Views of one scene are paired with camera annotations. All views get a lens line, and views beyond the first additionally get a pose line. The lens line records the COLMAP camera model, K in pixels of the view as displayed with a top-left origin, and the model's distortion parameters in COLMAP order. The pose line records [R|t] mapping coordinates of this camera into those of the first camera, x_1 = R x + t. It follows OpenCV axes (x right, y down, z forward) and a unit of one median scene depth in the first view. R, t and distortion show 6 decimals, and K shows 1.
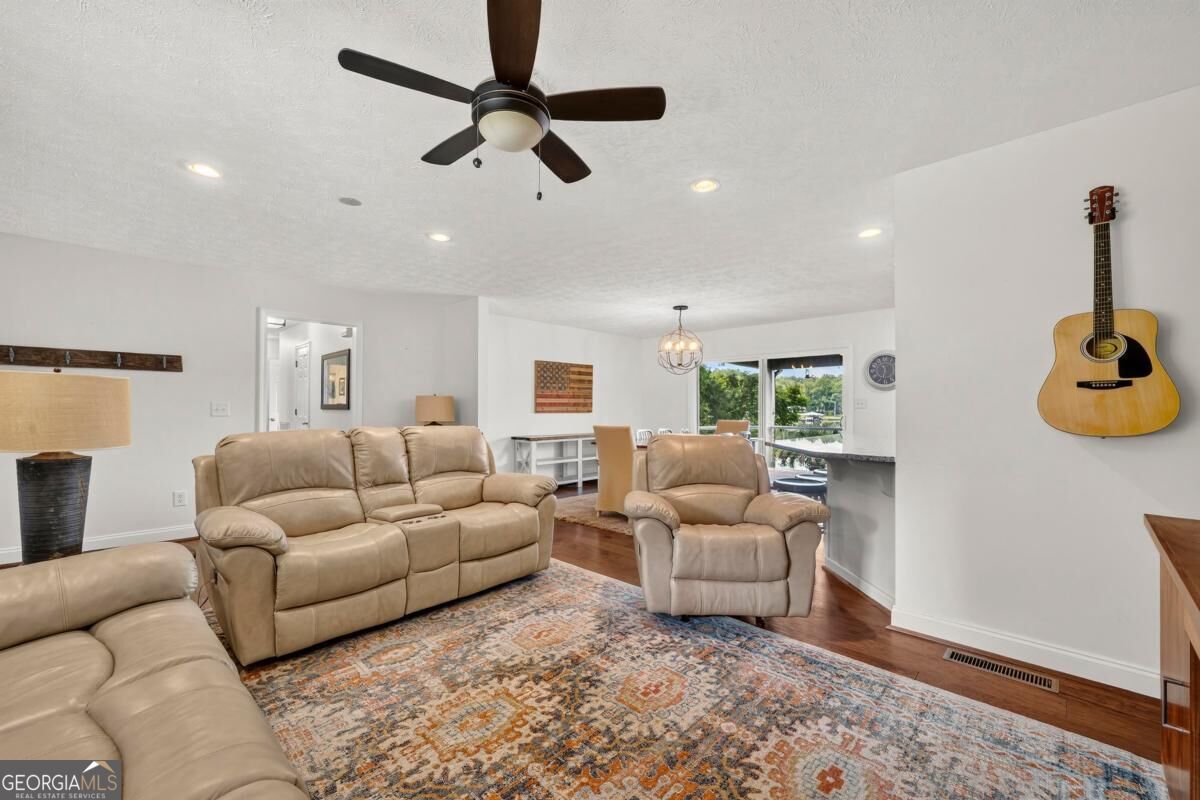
lens RADIAL K [[487.3, 0, 595.7], [0, 487.3, 401.0], [0, 0, 1]] dist [0.001133, 0.000159]
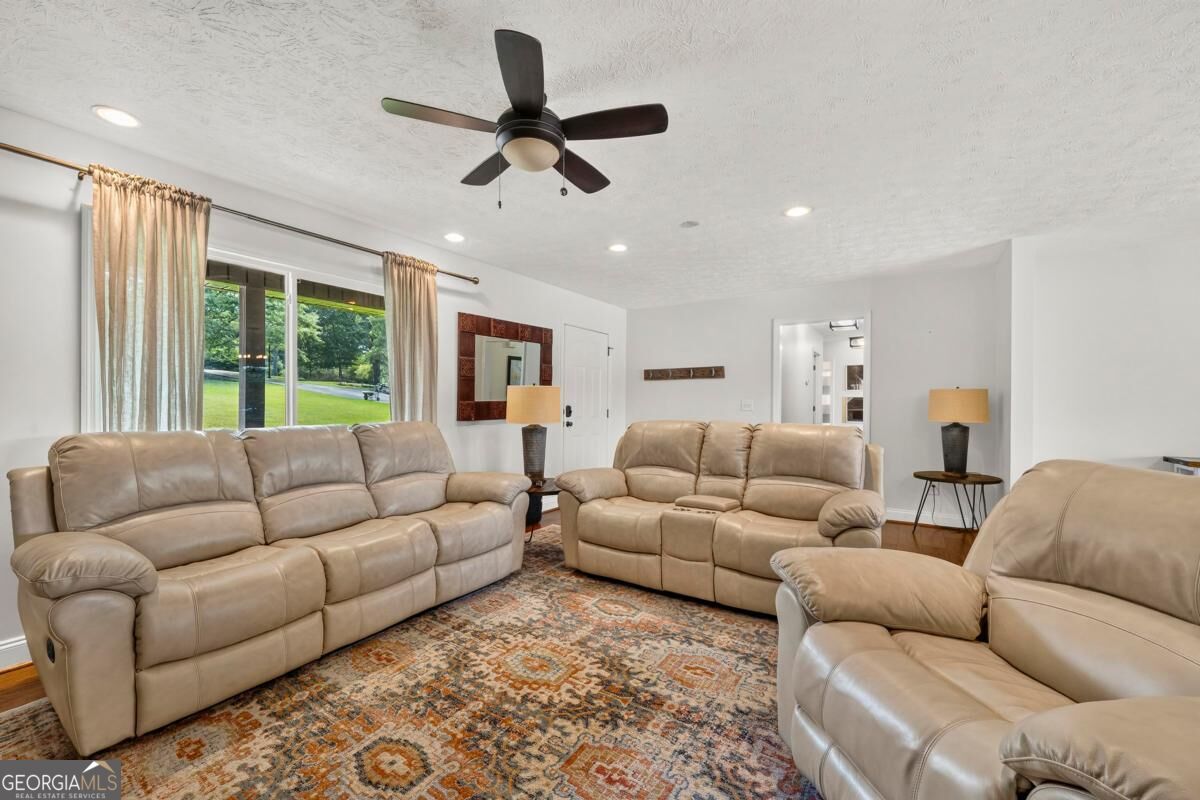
lens RADIAL K [[475.0, 0, 594.2], [0, 475.0, 406.4], [0, 0, 1]] dist [-0.001548, 0.000160]
pose [[0.172271, 0.002793, -0.985046, 0.749834], [0.011150, 0.999926, 0.004785, 0.018035], [0.984986, -0.011807, 0.172227, 0.773079]]
